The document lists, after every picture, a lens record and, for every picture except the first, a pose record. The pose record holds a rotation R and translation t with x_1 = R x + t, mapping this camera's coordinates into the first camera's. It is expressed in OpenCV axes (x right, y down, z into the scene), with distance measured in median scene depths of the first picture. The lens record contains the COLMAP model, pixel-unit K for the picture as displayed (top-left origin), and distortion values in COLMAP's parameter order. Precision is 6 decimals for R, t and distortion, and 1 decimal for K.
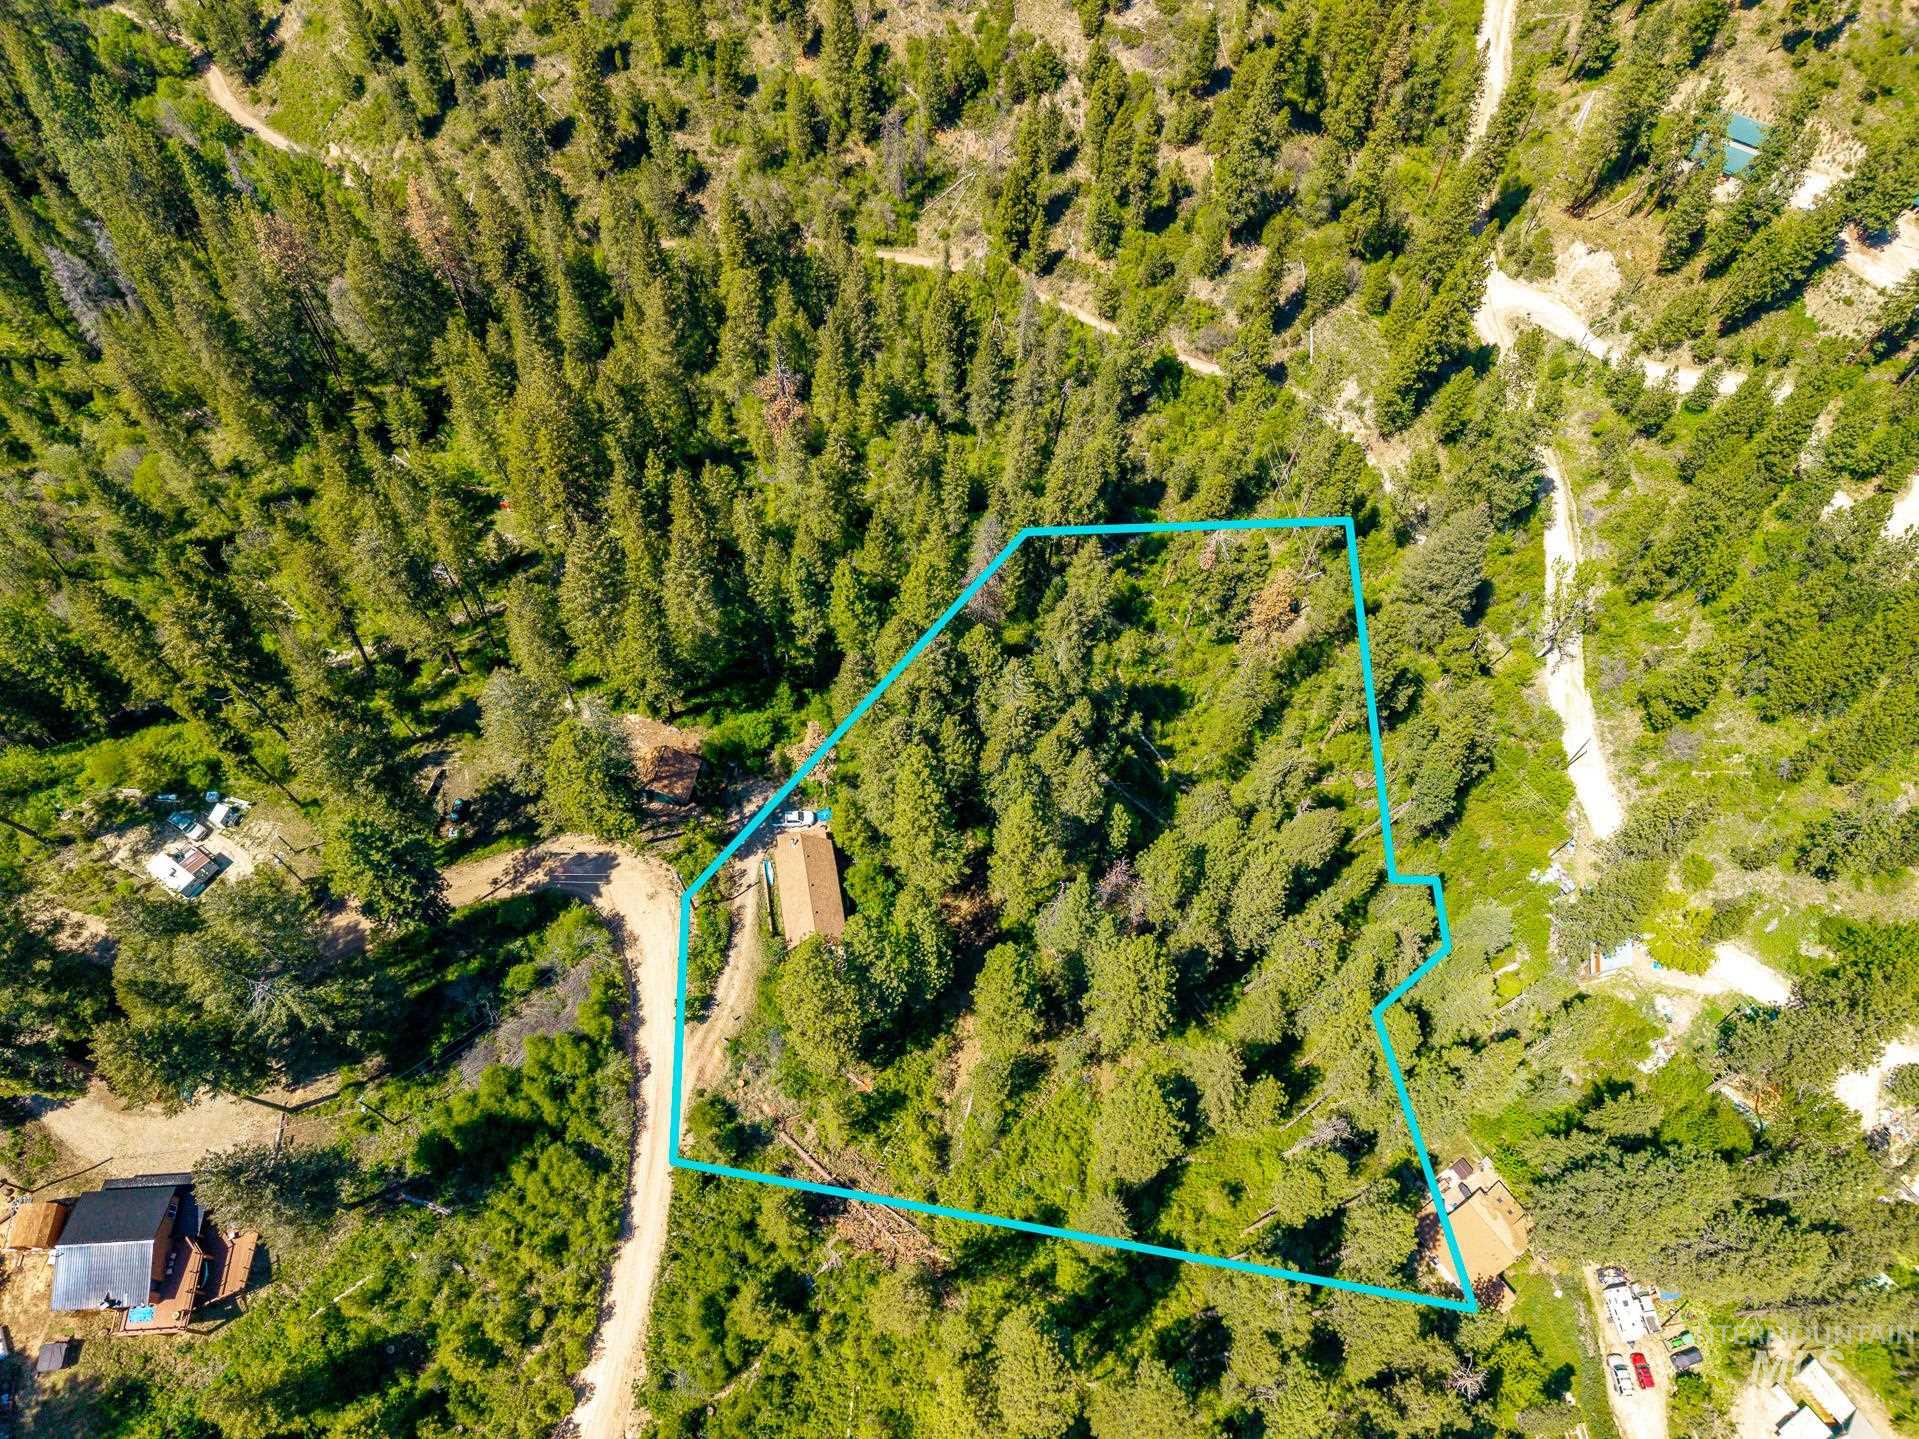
lens RADIAL K [[1318.2, 0, 959.5], [0, 1318.2, 719.5], [0, 0, 1]] dist [0.002947, 0.001497]
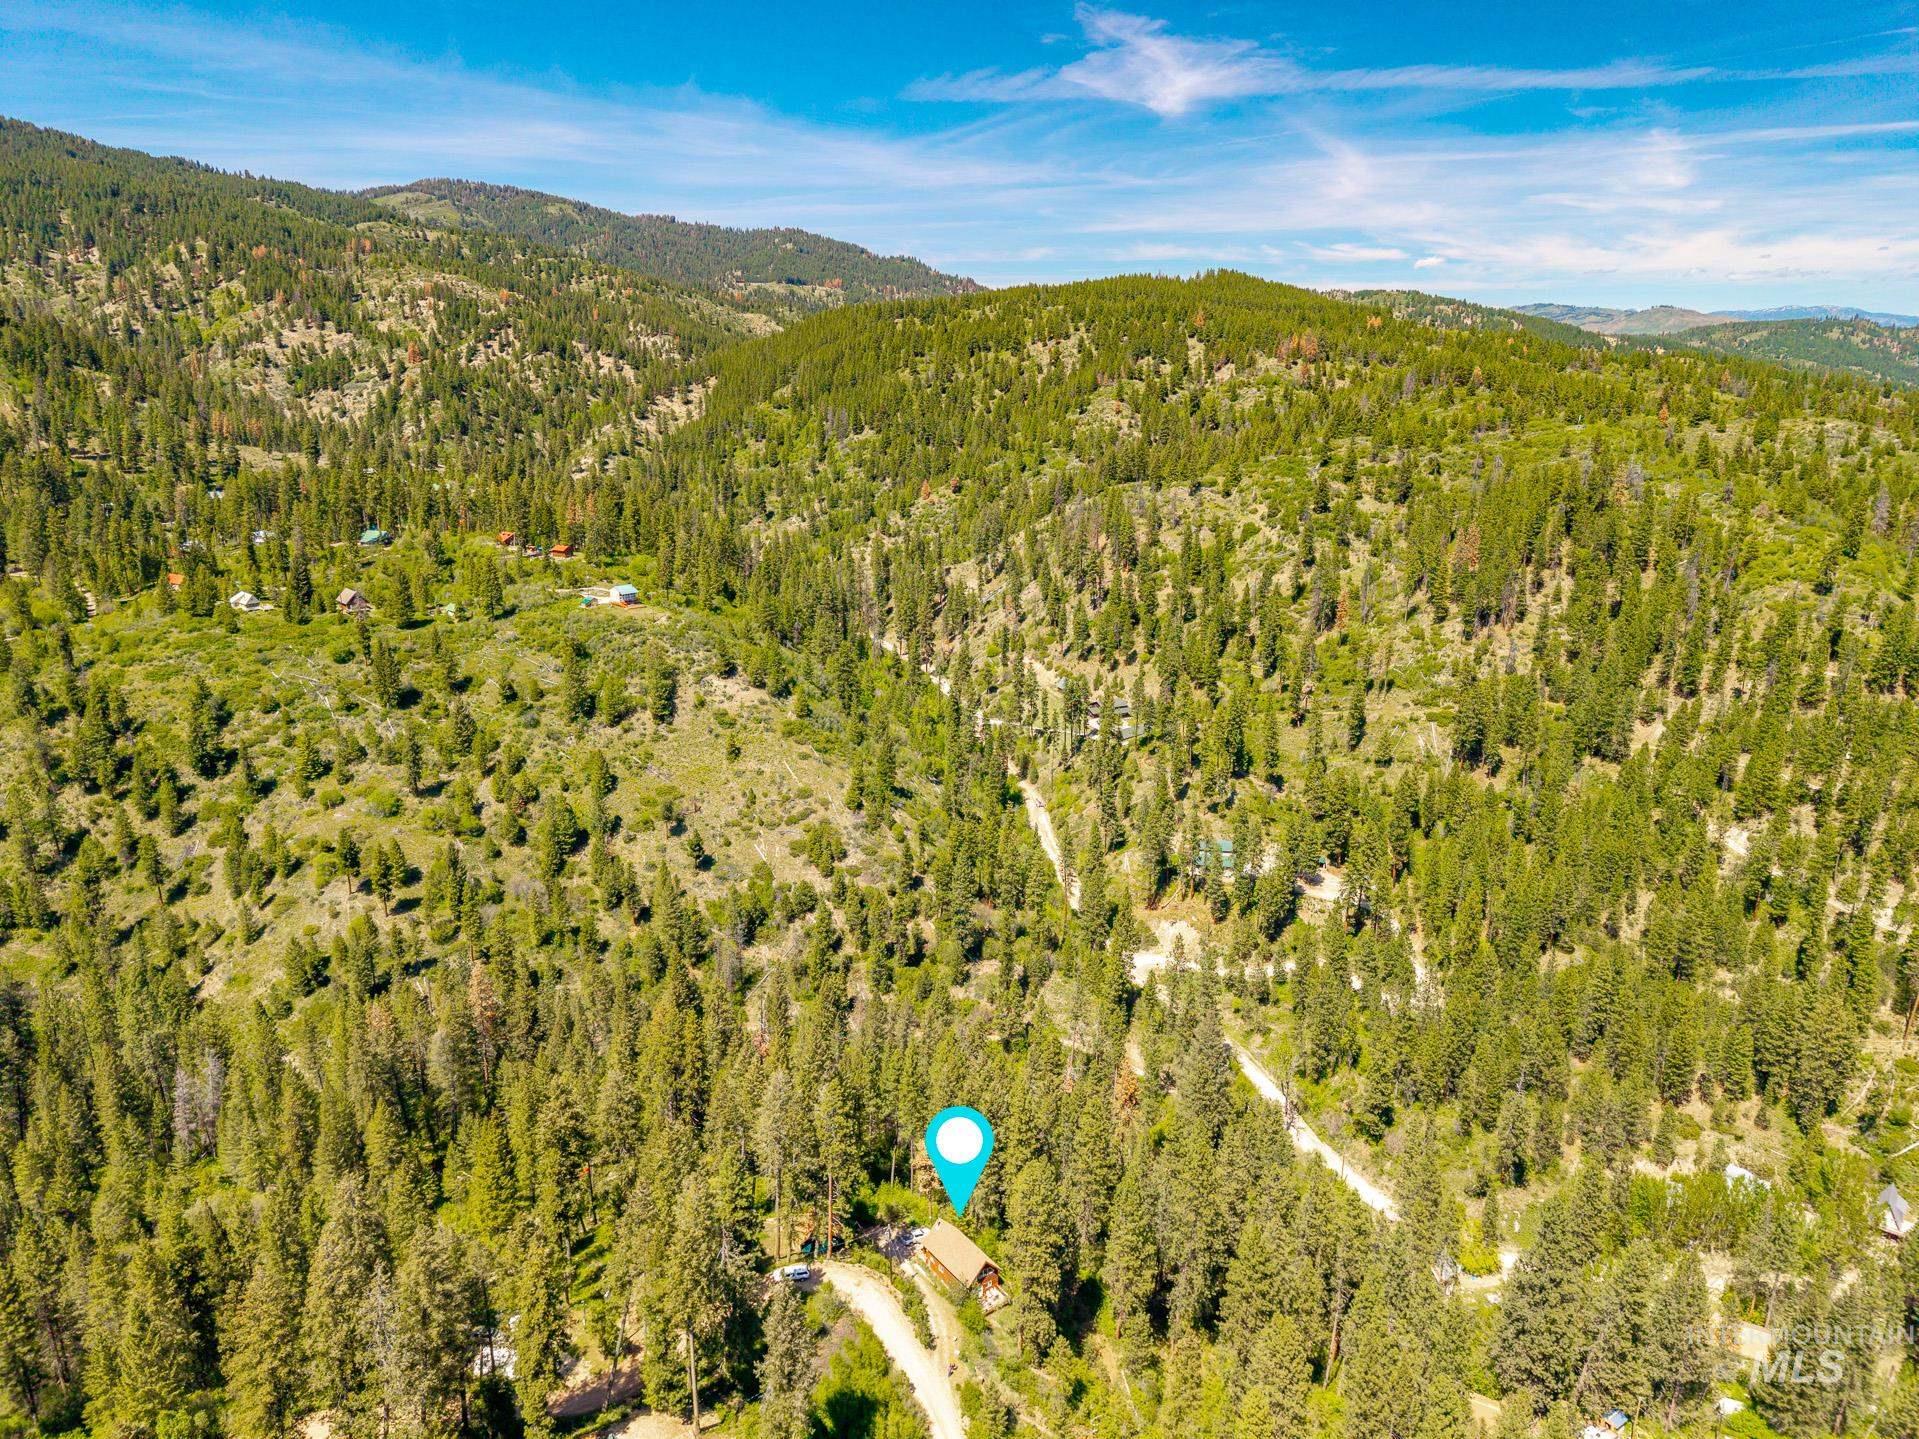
lens RADIAL K [[1291.6, 0, 962.1], [0, 1291.6, 683.2], [0, 0, 1]] dist [0.049569, 0.000392]
pose [[0.910150, -0.115118, 0.397962, -0.346378], [0.361780, 0.688893, -0.628125, 0.340842], [-0.201845, 0.715664, 0.668644, -0.198302]]
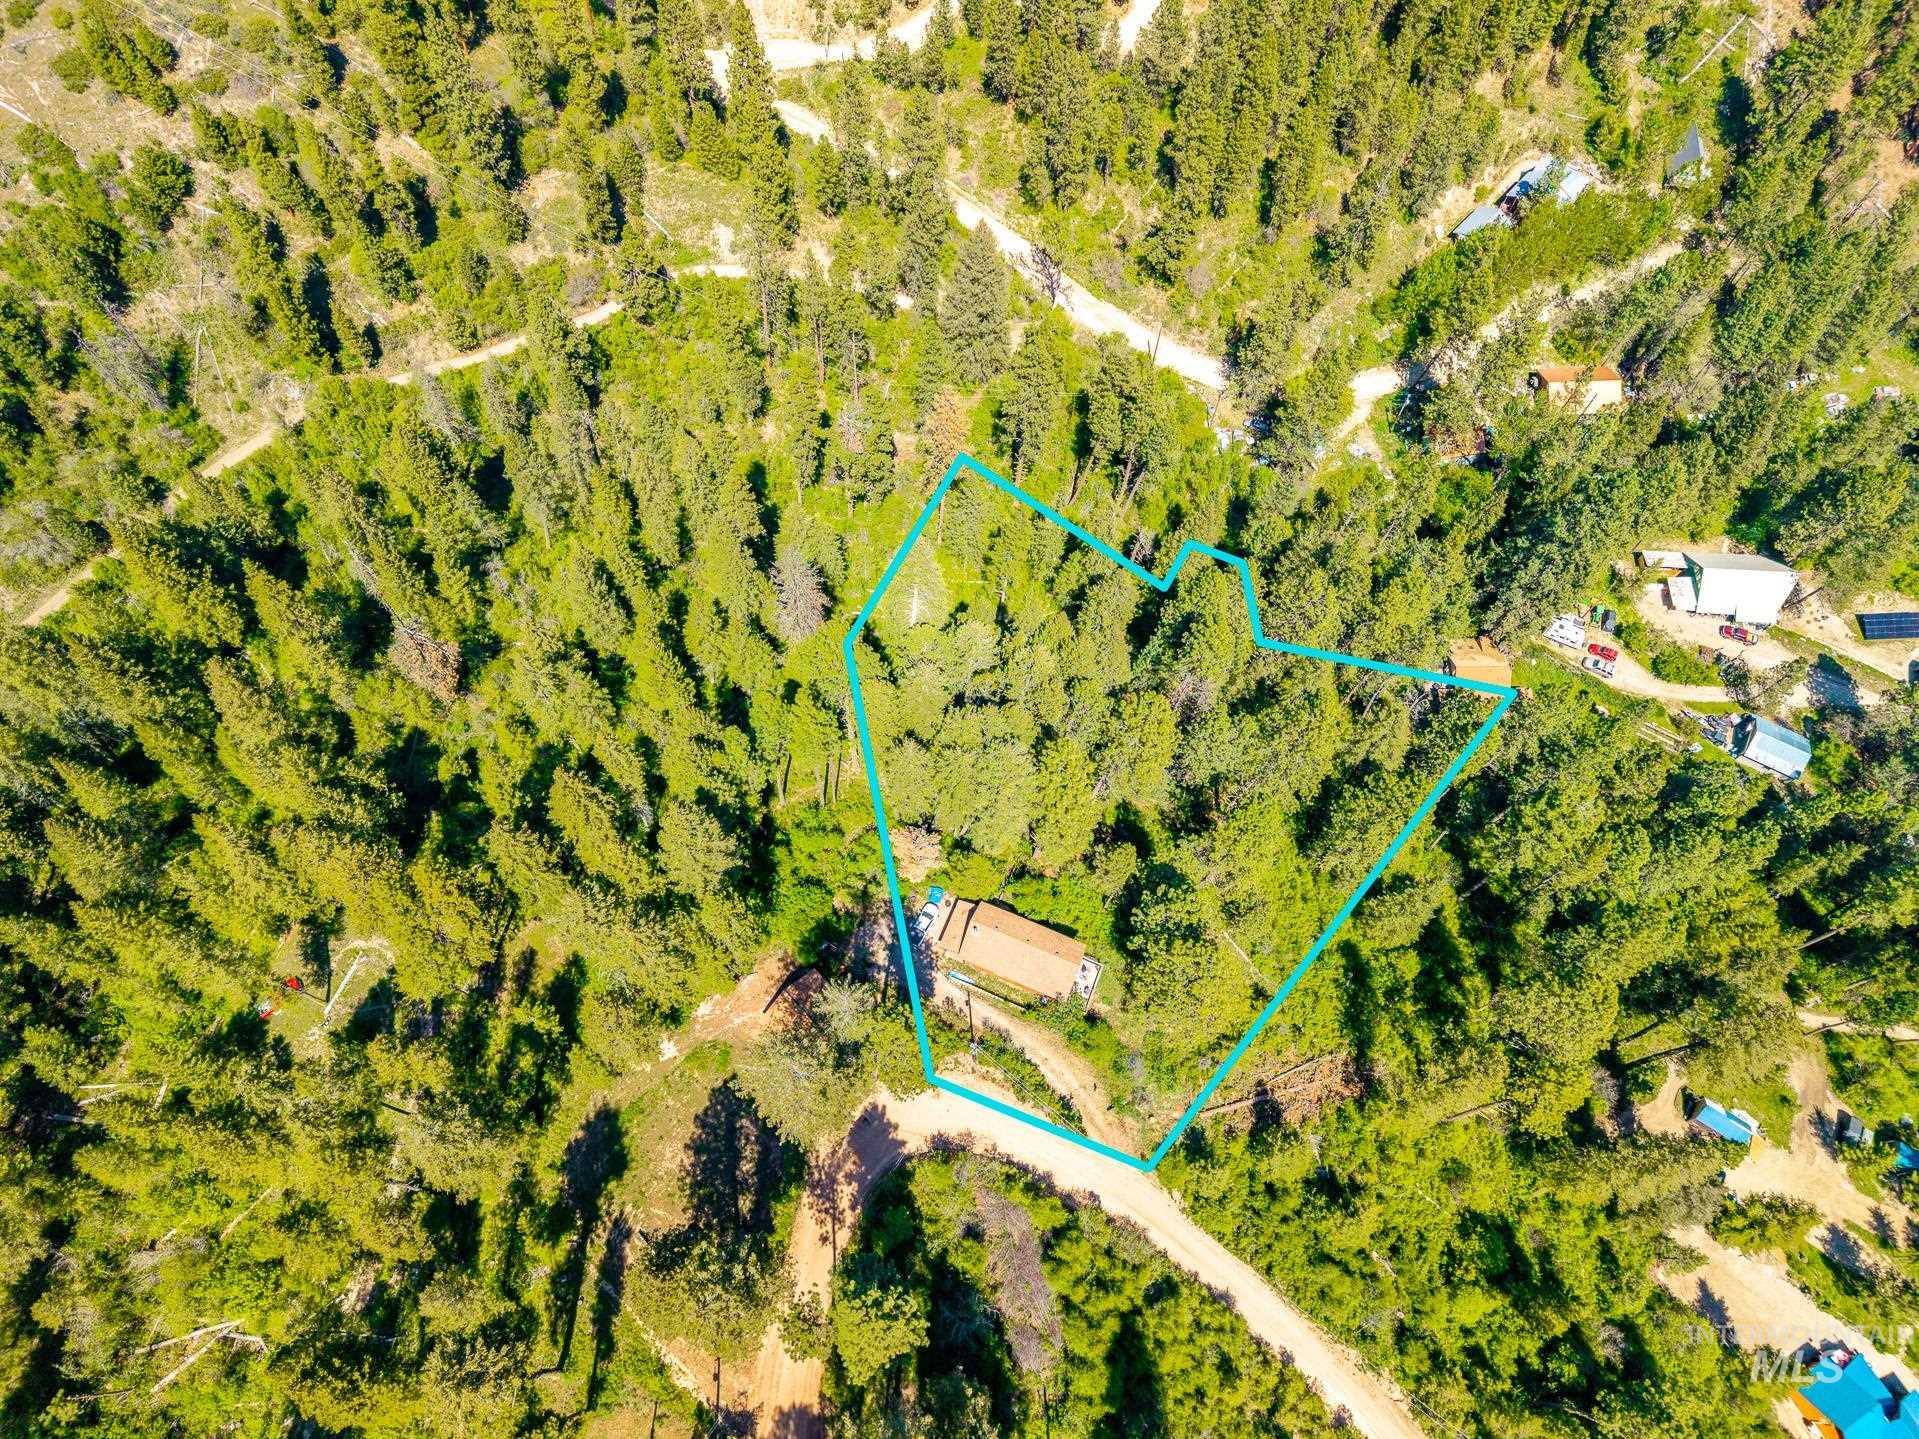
lens RADIAL K [[1324.1, 0, 959.5], [0, 1324.1, 719.5], [0, 0, 1]] dist [-0.000350, 0.001966]
pose [[0.558926, -0.750860, 0.351868, -0.210407], [0.705720, 0.653535, 0.273590, -0.161206], [-0.435386, 0.095404, 0.895174, 0.096388]]
